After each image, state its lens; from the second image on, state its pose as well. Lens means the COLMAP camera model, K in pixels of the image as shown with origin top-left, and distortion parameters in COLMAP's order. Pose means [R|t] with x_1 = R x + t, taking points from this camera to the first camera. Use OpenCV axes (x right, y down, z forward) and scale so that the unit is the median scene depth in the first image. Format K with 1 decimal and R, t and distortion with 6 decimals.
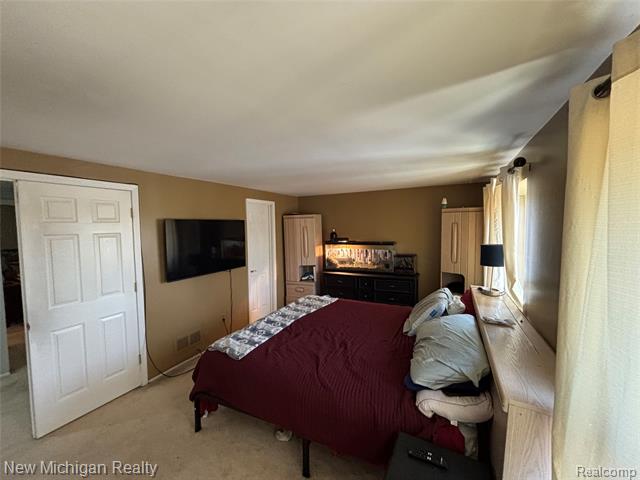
lens RADIAL K [[262.8, 0, 322.4], [0, 262.8, 239.9], [0, 0, 1]] dist [0.004024, 0.000191]
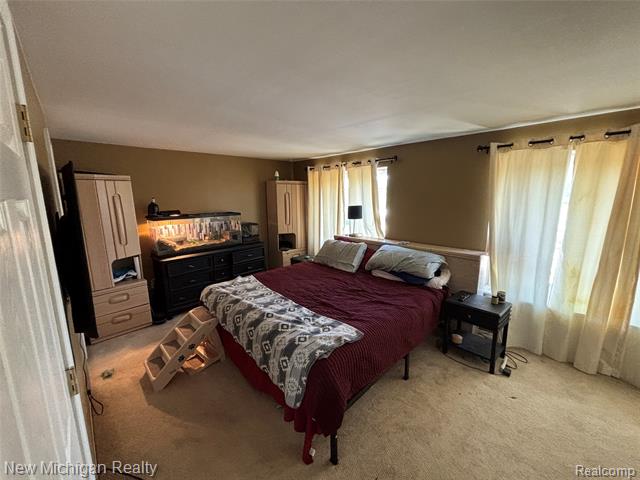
lens RADIAL K [[262.8, 0, 320.8], [0, 262.8, 239.6], [0, 0, 1]] dist [0.004024, 0.000191]
pose [[0.315979, -0.149590, 0.936899, -0.520216], [0.055880, 0.988712, 0.139017, -0.007644], [-0.947119, 0.008427, 0.320771, 0.368964]]
